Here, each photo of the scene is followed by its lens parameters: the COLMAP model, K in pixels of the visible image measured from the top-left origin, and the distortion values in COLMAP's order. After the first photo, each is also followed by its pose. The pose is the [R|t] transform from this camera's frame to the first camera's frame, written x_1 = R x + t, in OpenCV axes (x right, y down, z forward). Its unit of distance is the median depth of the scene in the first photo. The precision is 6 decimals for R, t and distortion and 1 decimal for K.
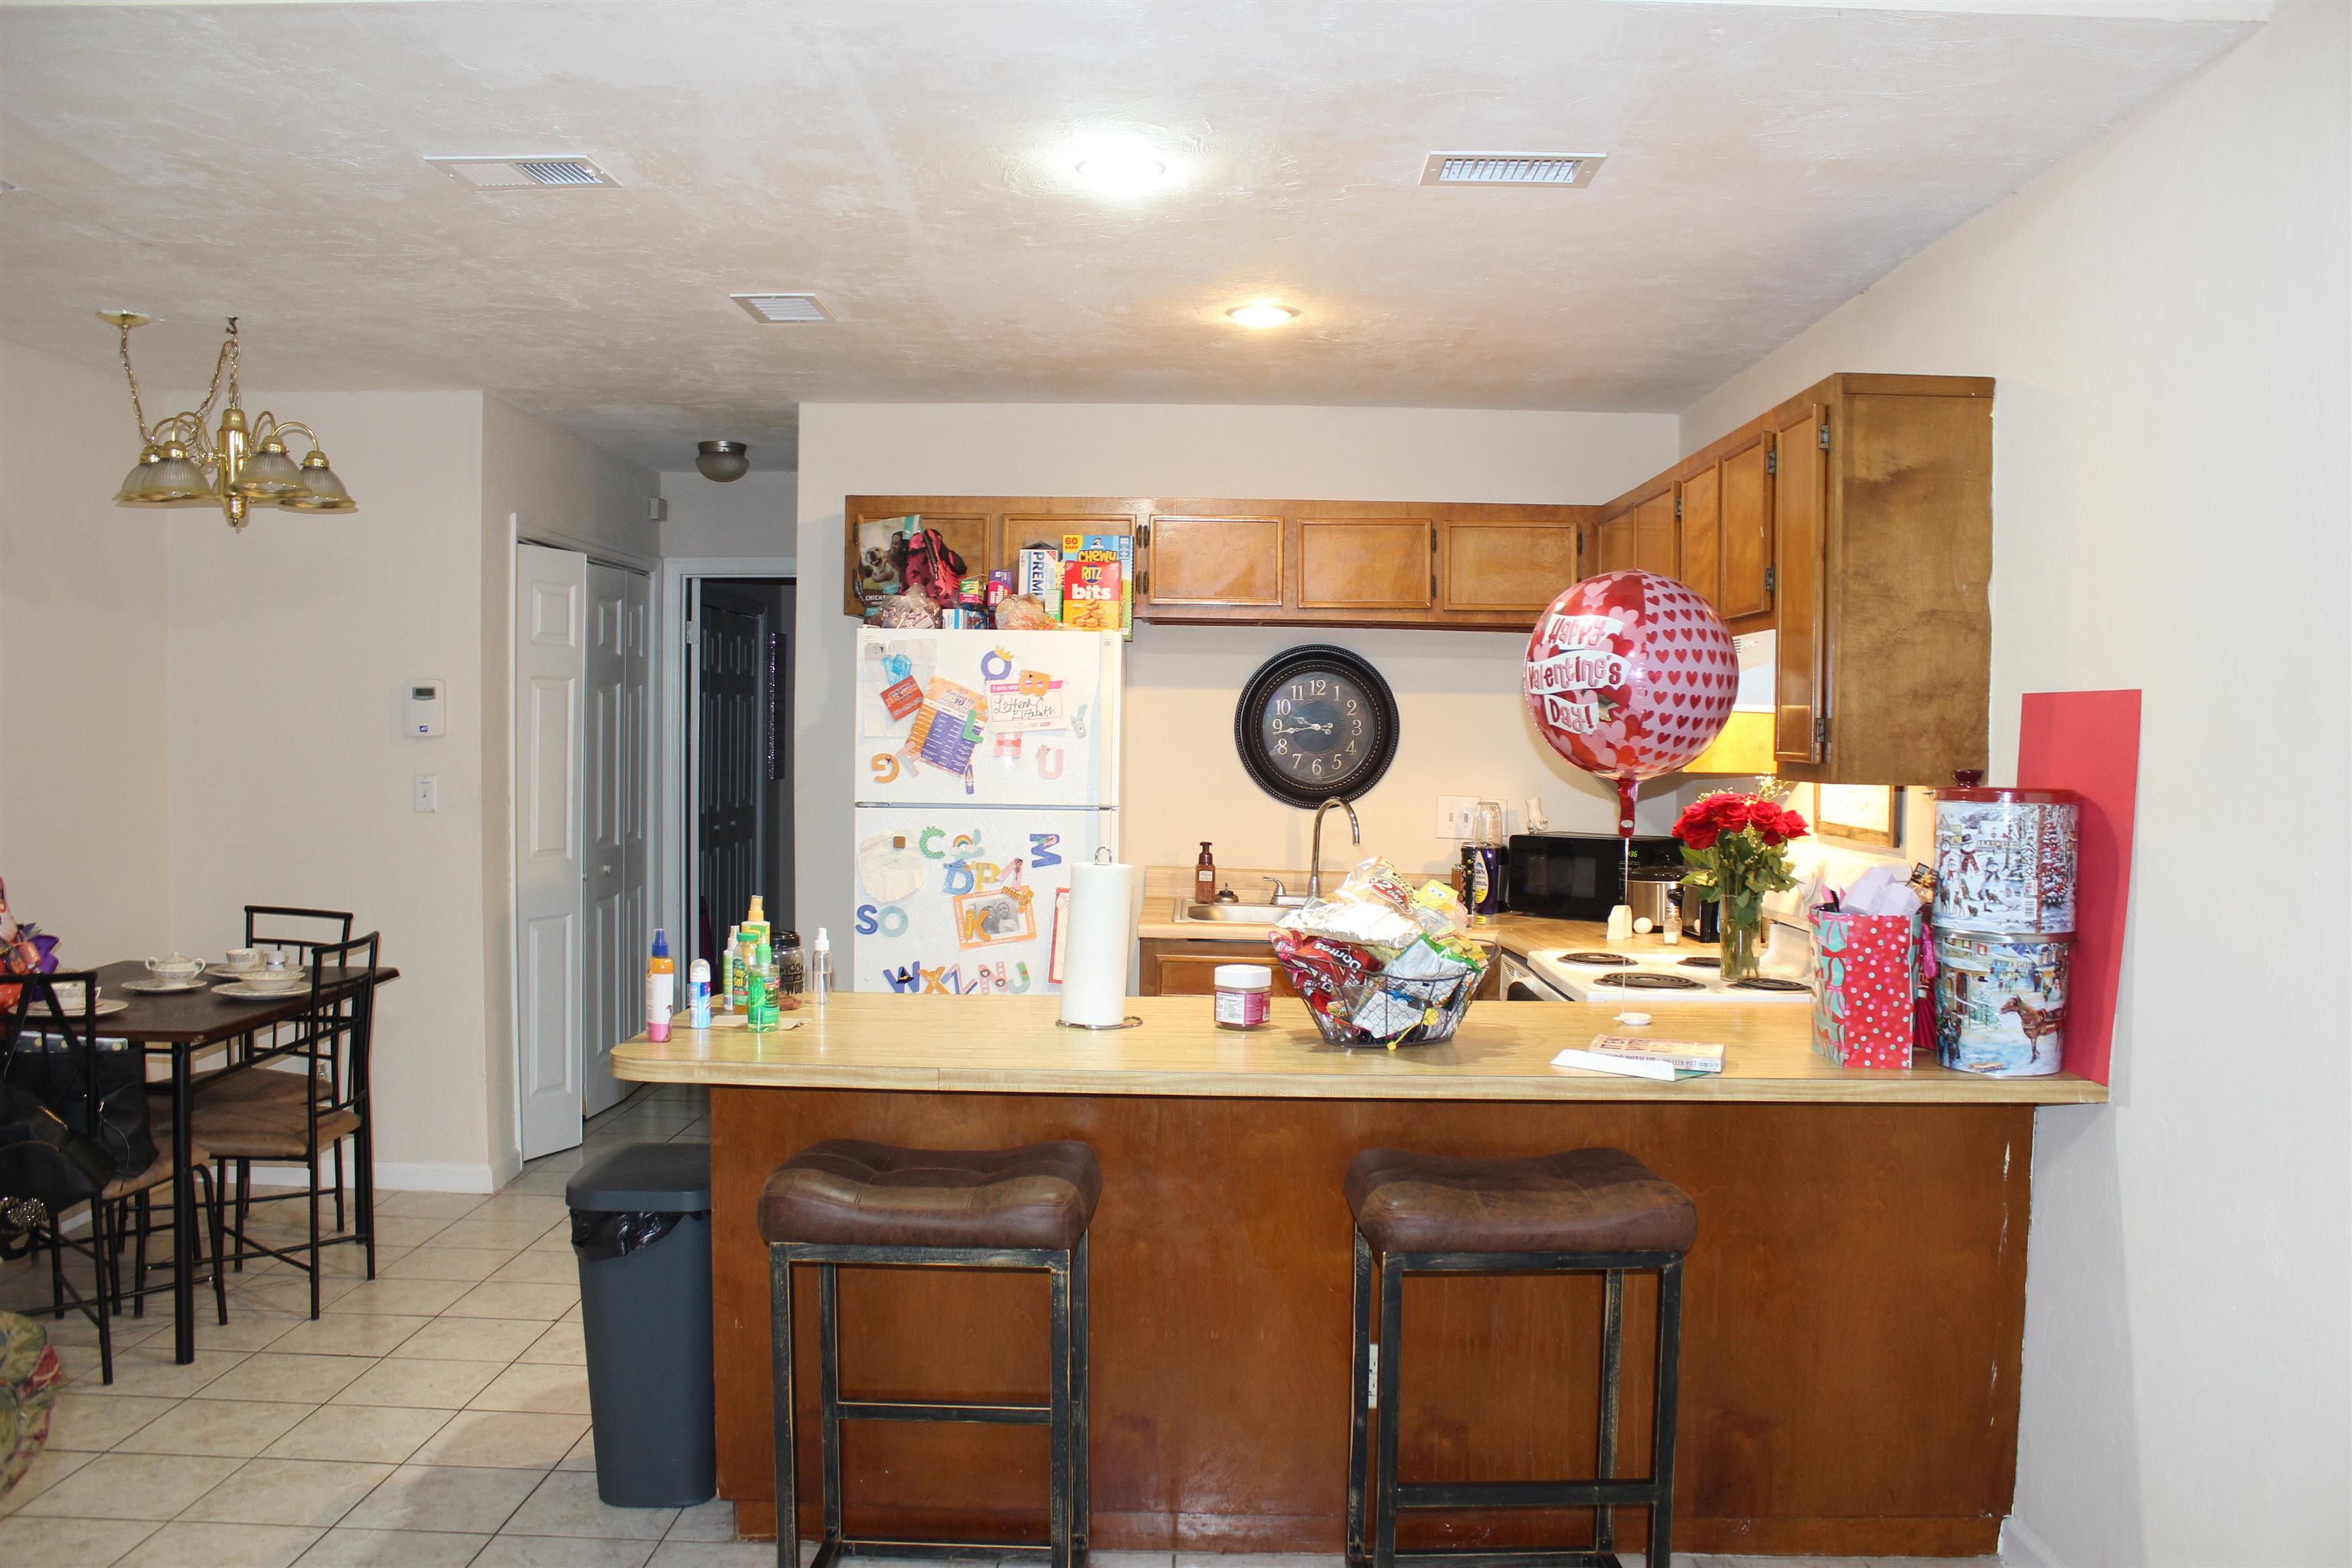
lens RADIAL K [[1938.6, 0, 1176.0], [0, 1938.6, 784.0], [0, 0, 1]] dist [-0.159032, 0.139430]
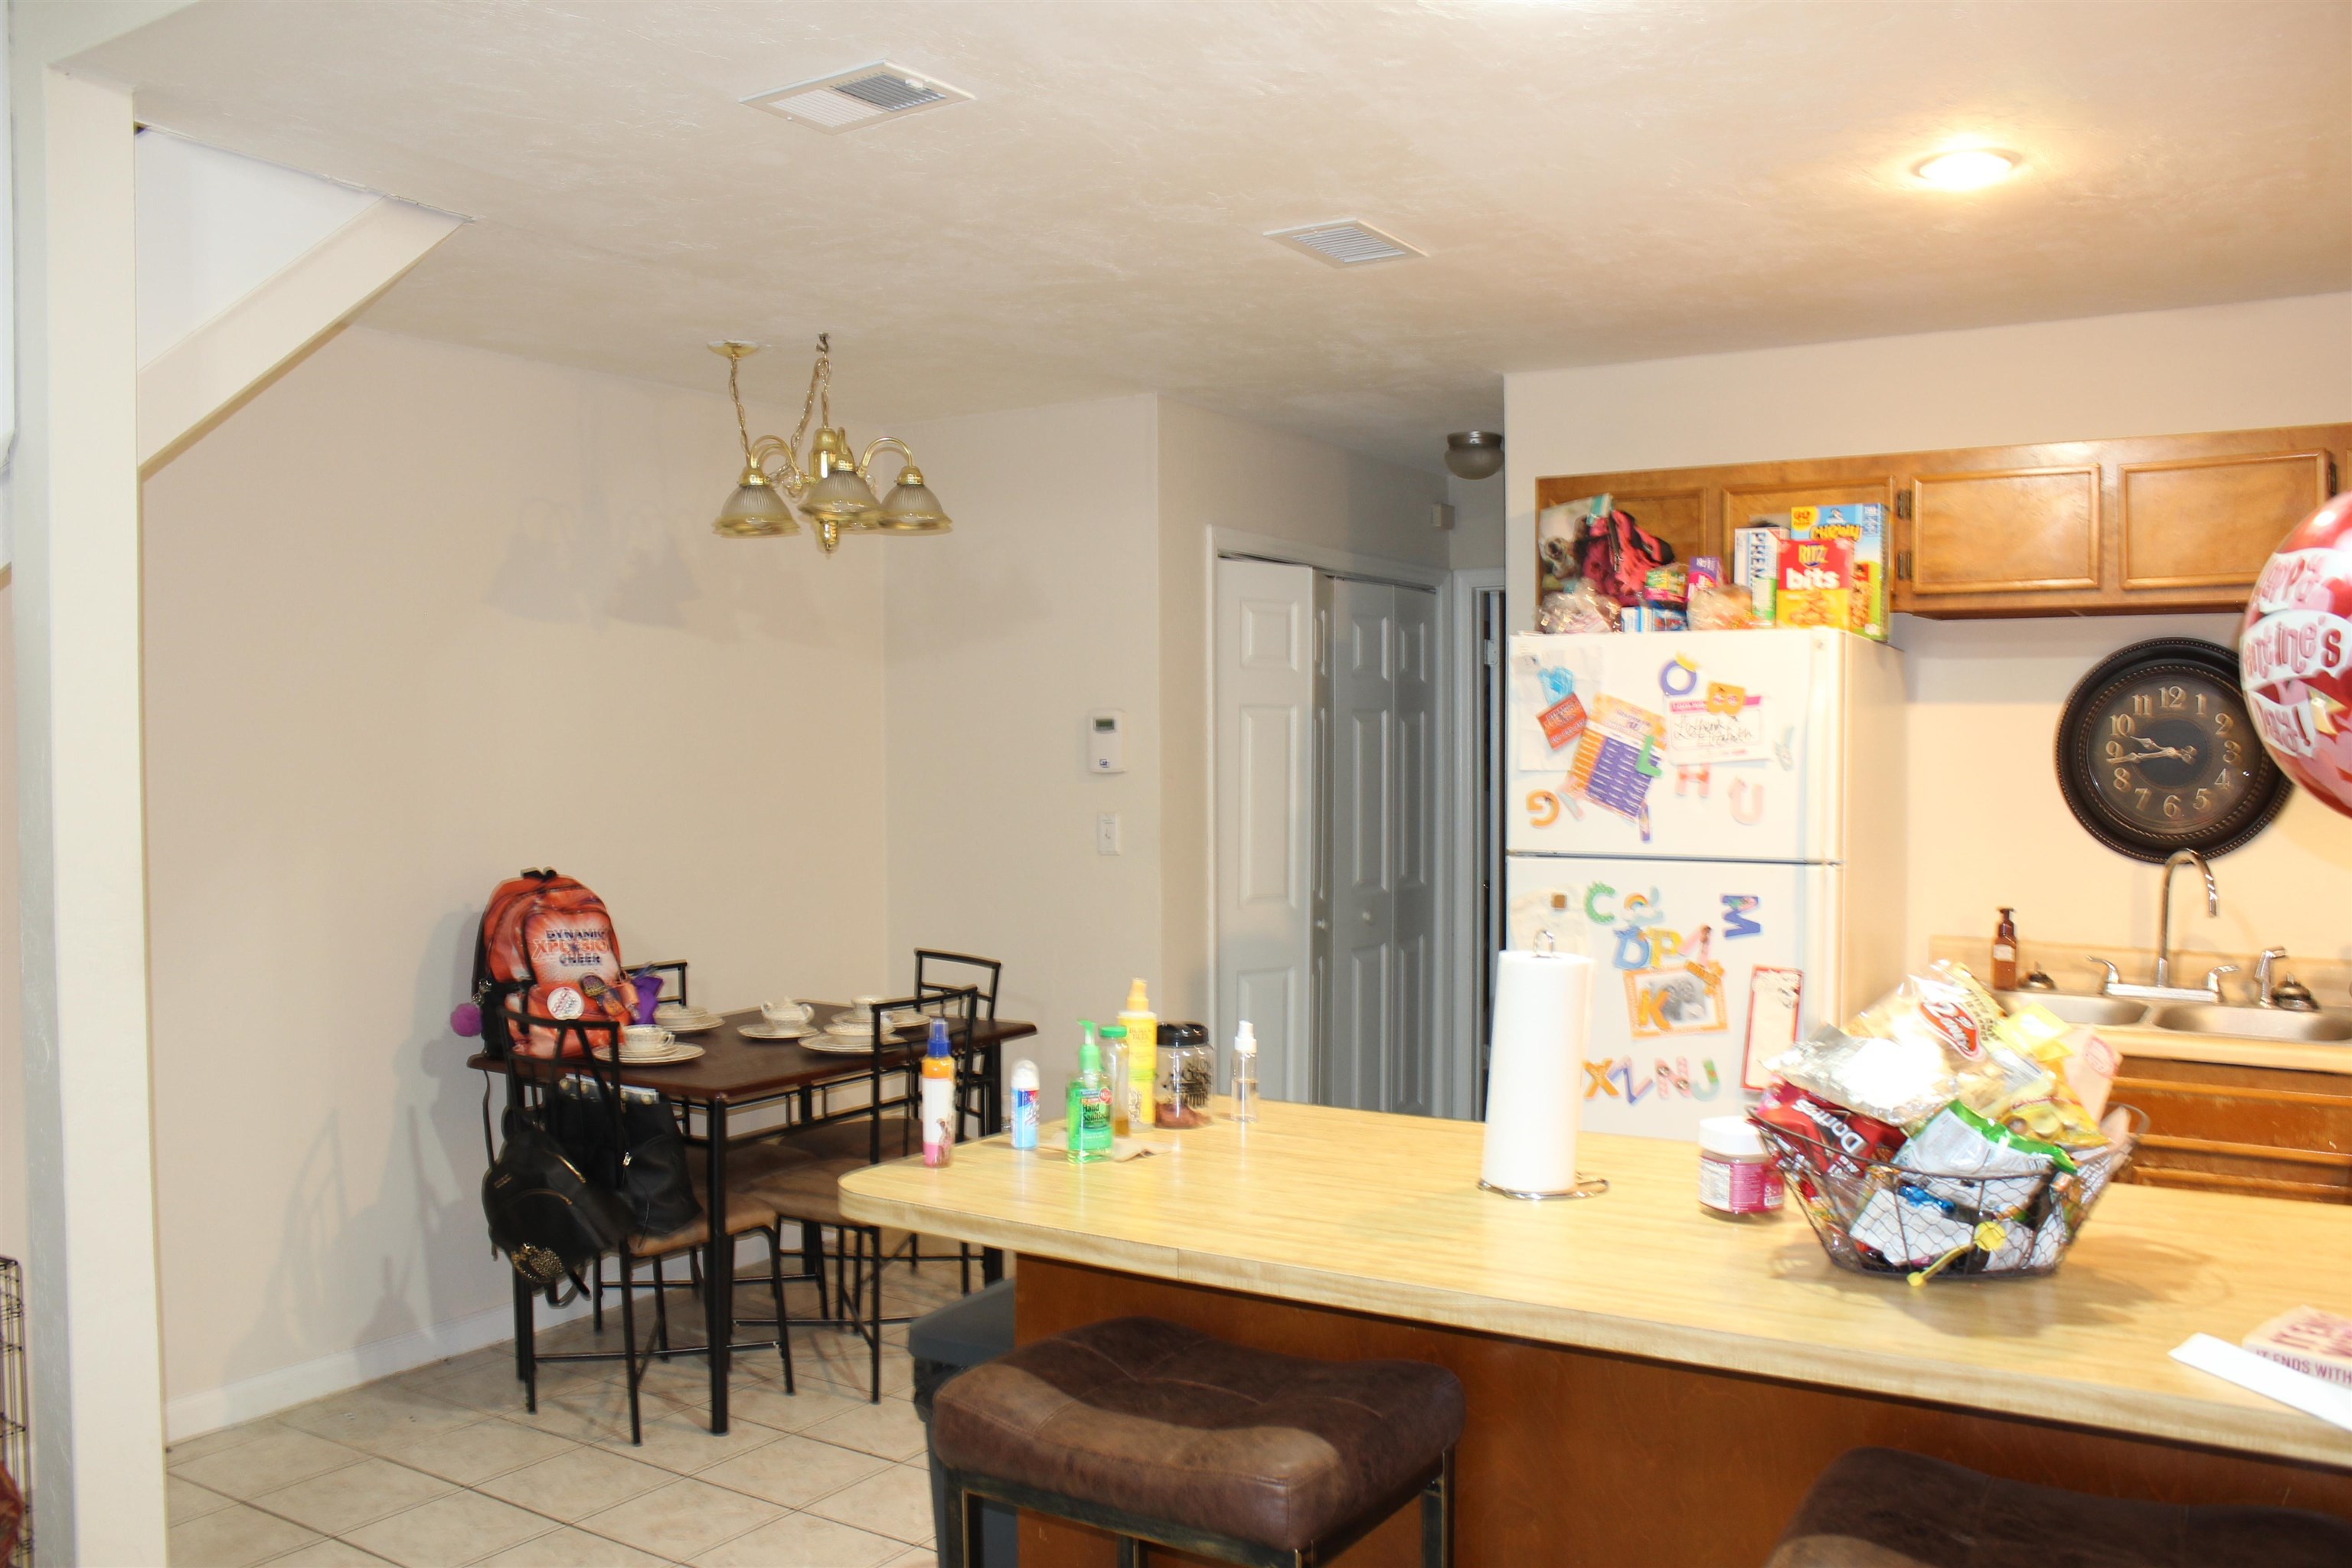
lens RADIAL K [[1938.6, 0, 1176.0], [0, 1938.6, 784.0], [0, 0, 1]] dist [-0.159032, 0.139430]
pose [[0.850569, -0.003659, -0.525851, 0.141356], [-0.004891, 0.999878, -0.014868, -0.005890], [0.525841, 0.015218, 0.850447, 0.235876]]
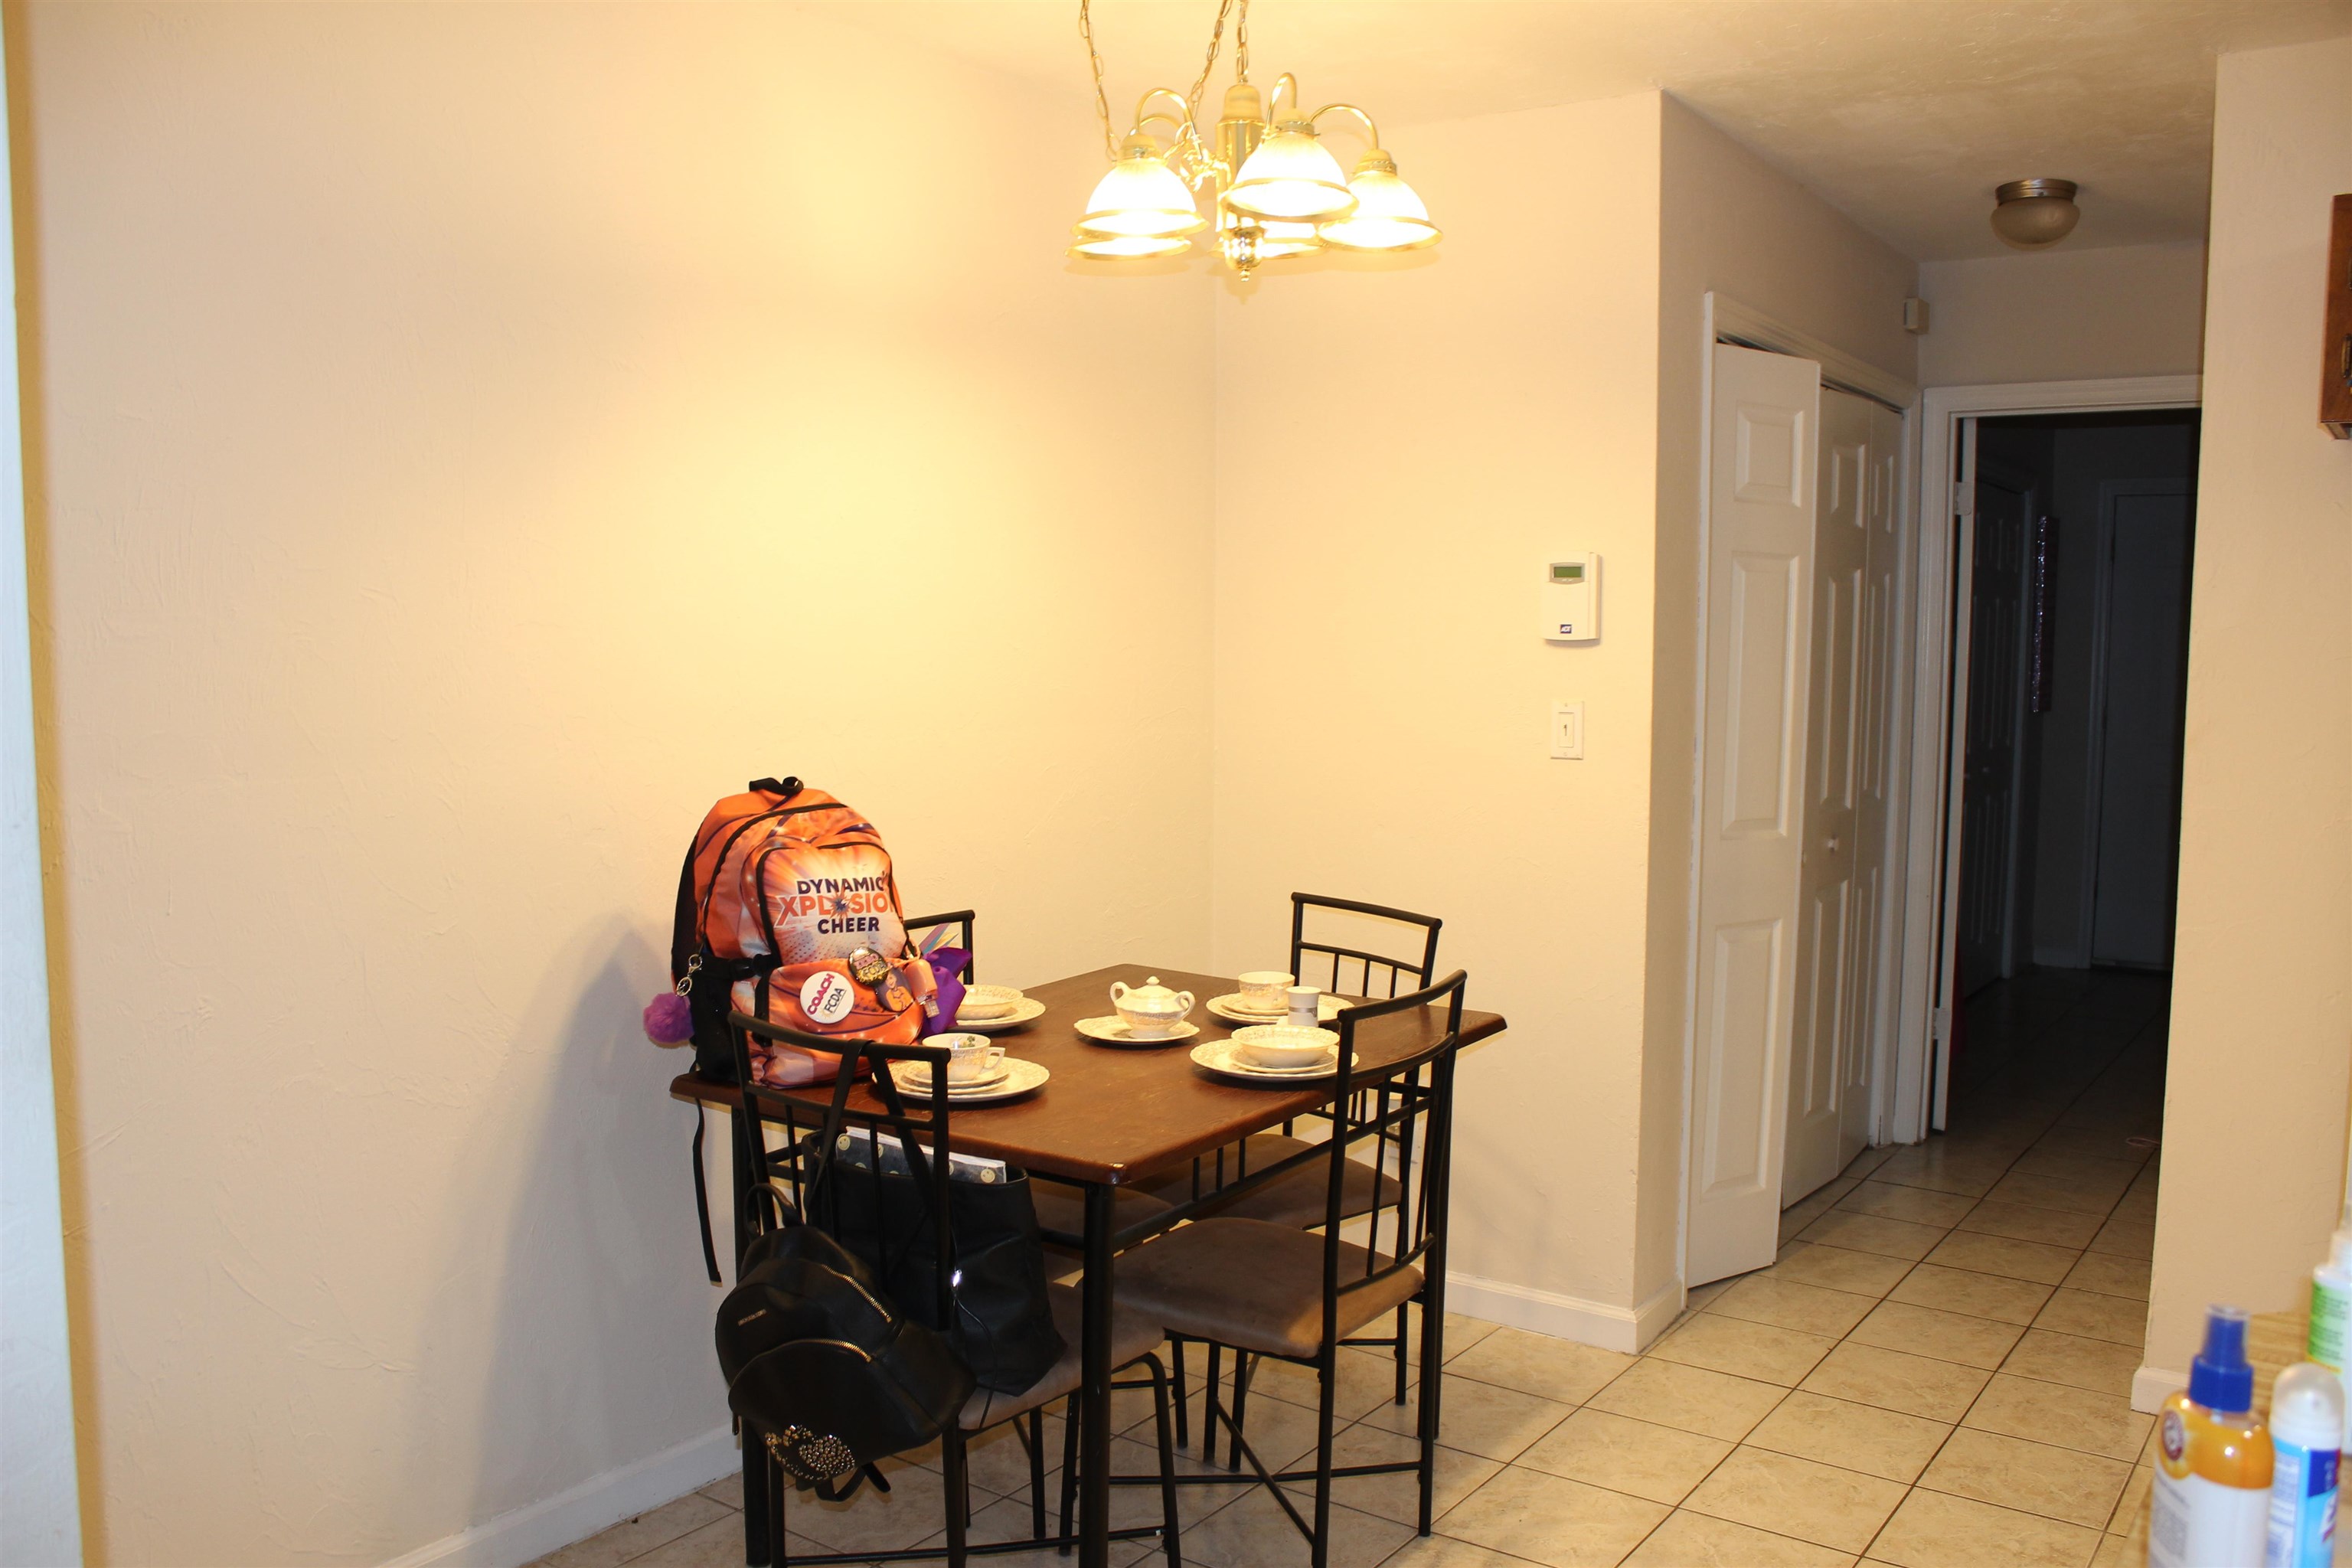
lens RADIAL K [[1904.9, 0, 1185.0], [0, 1904.9, 813.3], [0, 0, 1]] dist [-0.148844, 0.123161]
pose [[0.826749, 0.052224, -0.560142, -0.155499], [-0.020135, 0.997791, 0.063310, -0.005237], [0.562211, -0.041063, 0.825974, 0.435357]]
